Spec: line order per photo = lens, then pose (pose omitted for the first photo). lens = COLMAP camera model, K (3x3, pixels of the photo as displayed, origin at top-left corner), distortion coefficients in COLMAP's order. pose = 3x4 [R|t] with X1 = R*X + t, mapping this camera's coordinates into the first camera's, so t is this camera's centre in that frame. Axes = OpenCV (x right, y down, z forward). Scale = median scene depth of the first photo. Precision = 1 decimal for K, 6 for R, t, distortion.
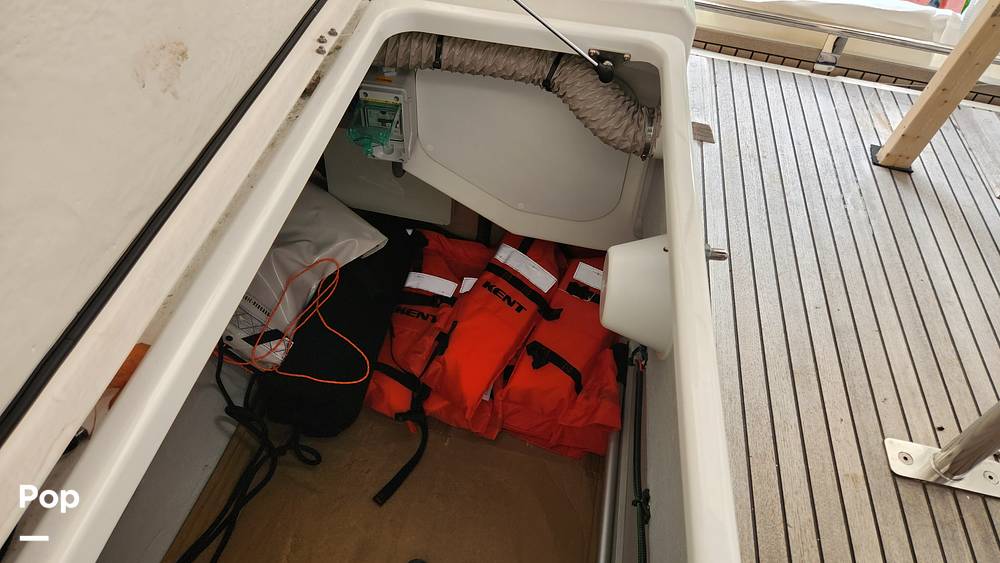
lens RADIAL K [[667.1, 0, 498.4], [0, 667.1, 281.0], [0, 0, 1]] dist [0.051682, -0.031646]
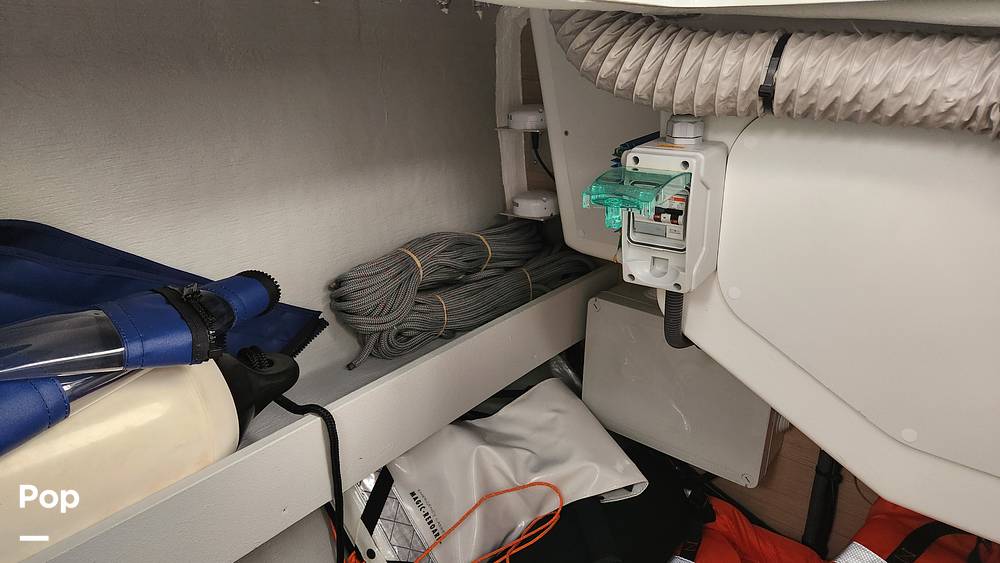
lens RADIAL K [[667.1, 0, 498.9], [0, 667.1, 283.3], [0, 0, 1]] dist [0.051682, -0.031646]
pose [[0.867421, 0.098756, -0.487675, 0.003832], [-0.322001, 0.858616, -0.398865, 0.075872], [0.379336, 0.503016, 0.776582, 0.368740]]
